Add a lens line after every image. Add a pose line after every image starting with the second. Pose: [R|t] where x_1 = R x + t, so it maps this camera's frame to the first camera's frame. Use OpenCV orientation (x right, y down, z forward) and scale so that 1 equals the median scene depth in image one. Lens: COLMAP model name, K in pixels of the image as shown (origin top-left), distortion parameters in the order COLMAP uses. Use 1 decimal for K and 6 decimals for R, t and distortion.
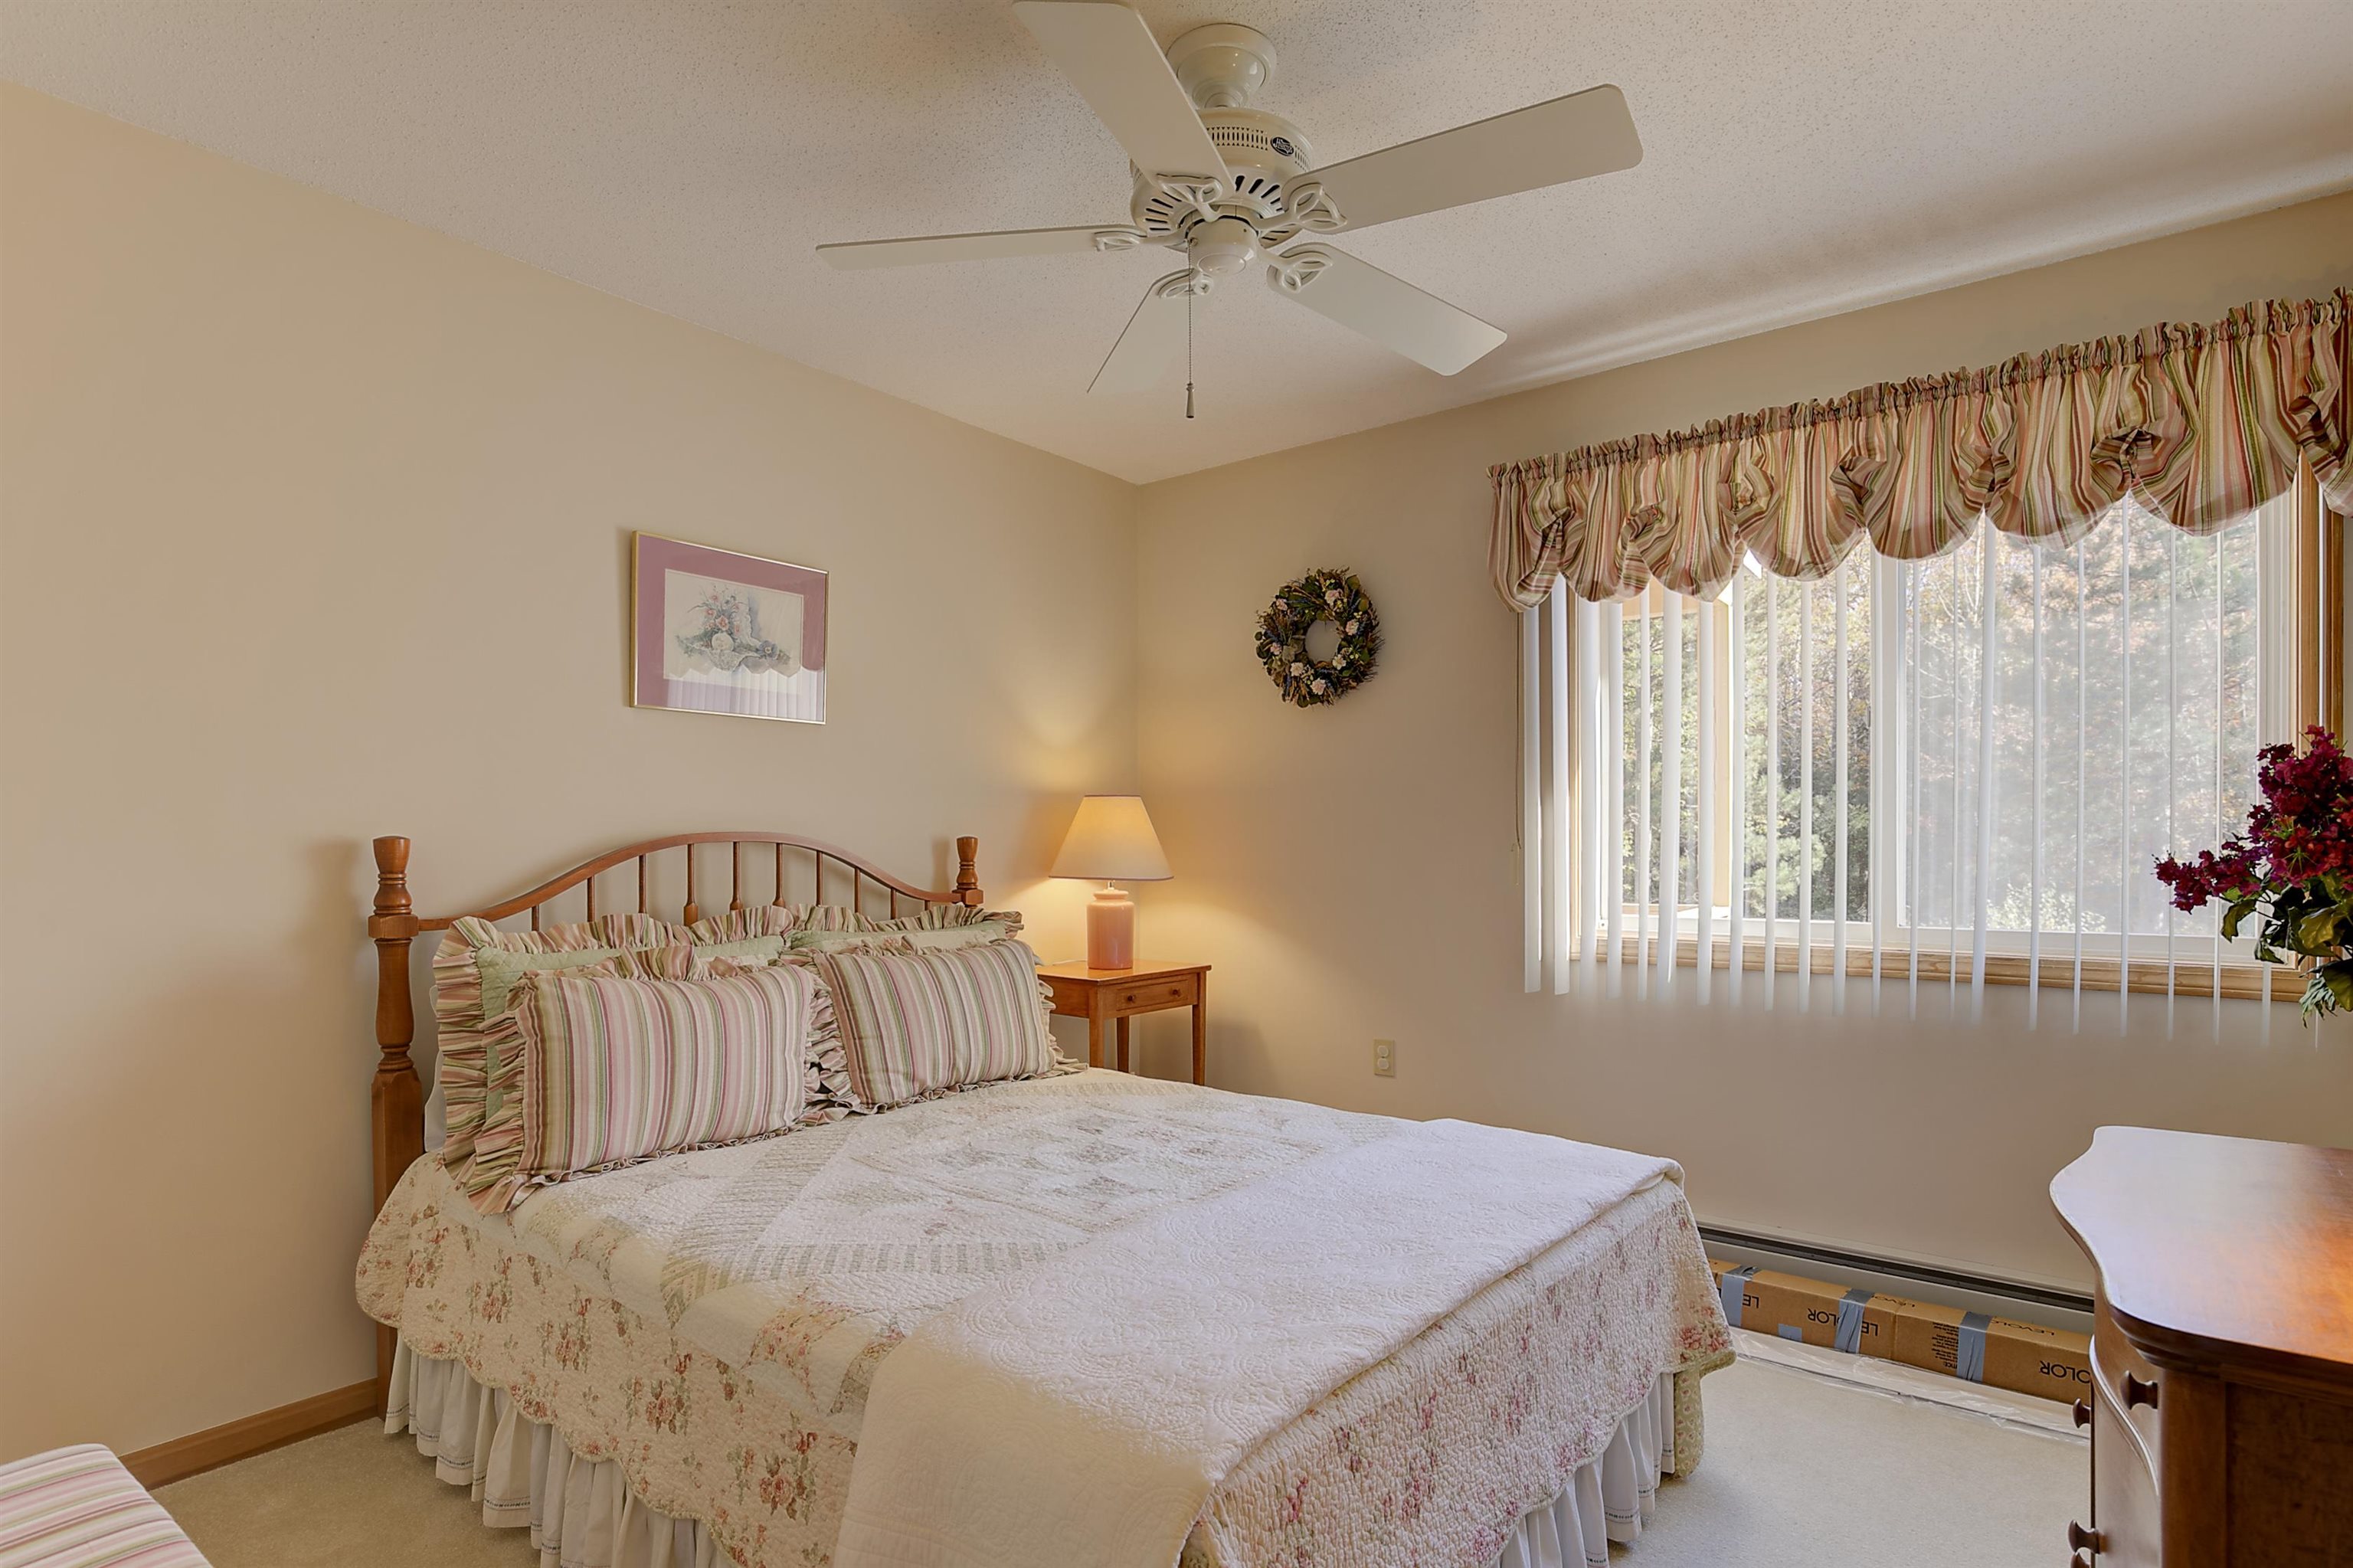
lens RADIAL K [[1200.1, 0, 1169.7], [0, 1200.1, 840.7], [0, 0, 1]] dist [-0.002404, -0.000025]
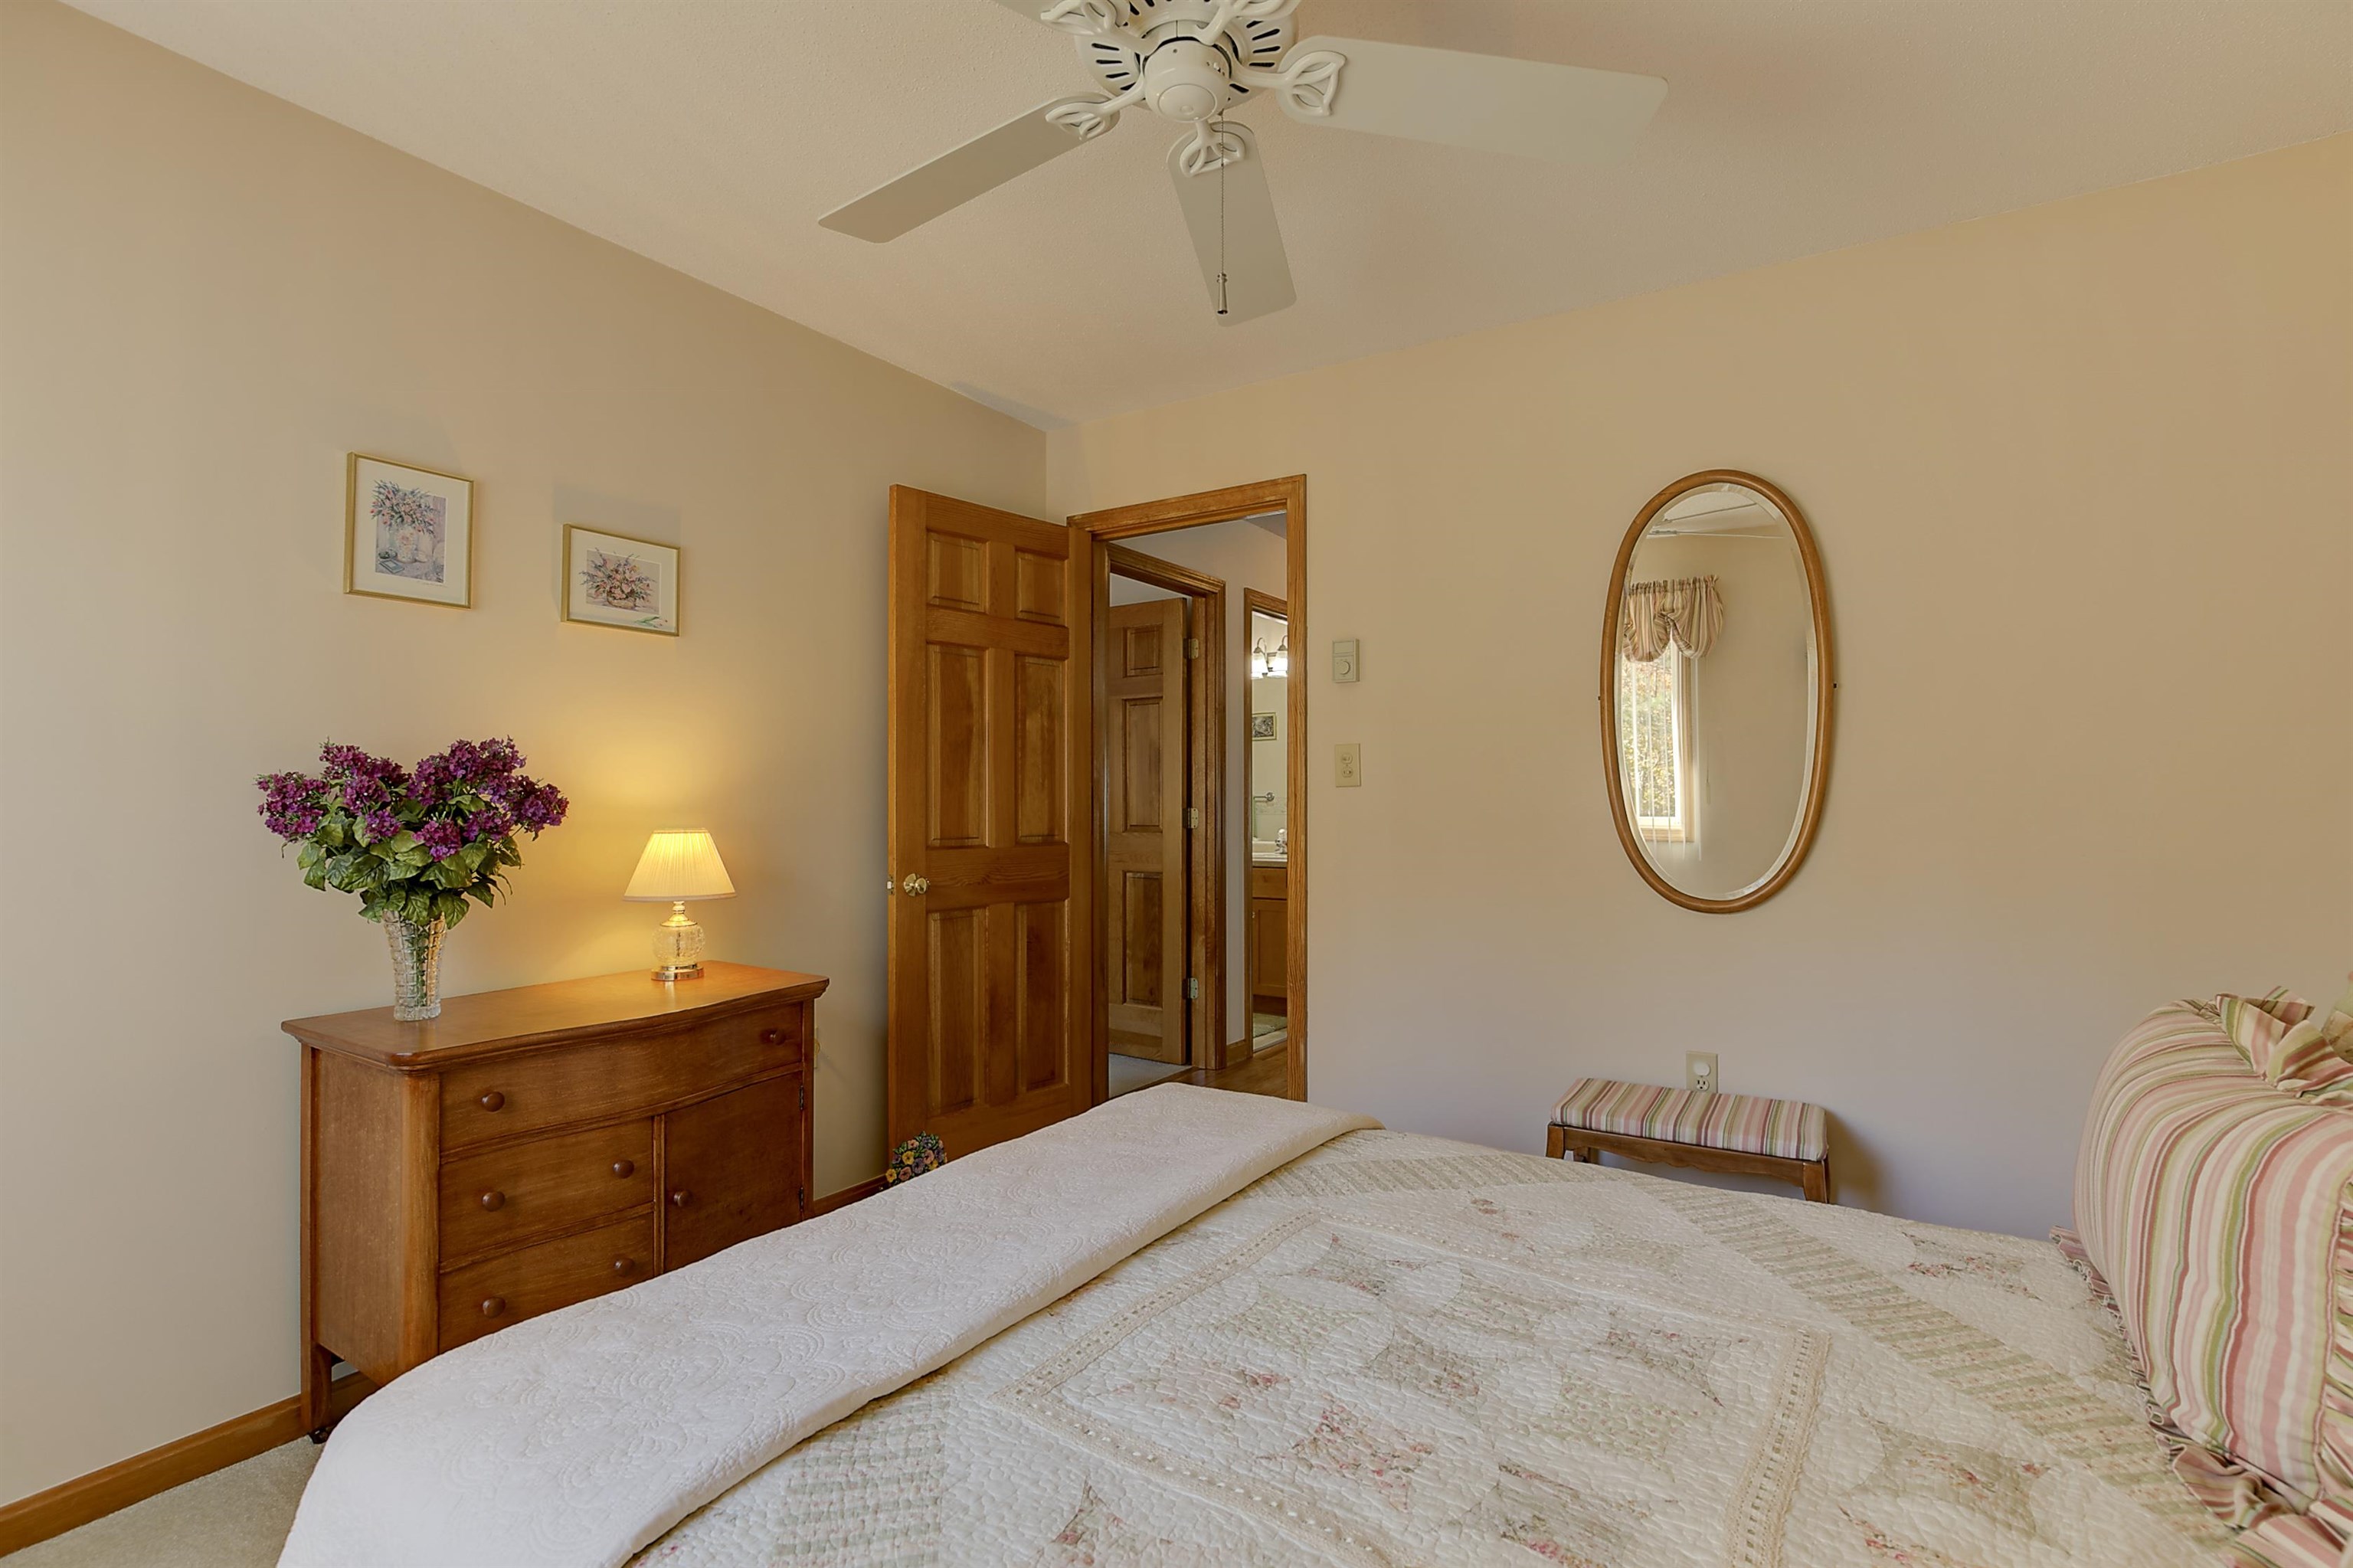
lens RADIAL K [[1094.9, 0, 1178.7], [0, 1094.9, 793.4], [0, 0, 1]] dist [-0.030489, -0.000212]
pose [[-0.995793, 0.004895, -0.091500, 0.076977], [0.005803, 0.999936, -0.009661, 0.002630], [0.091447, -0.010151, -0.995758, 1.141107]]
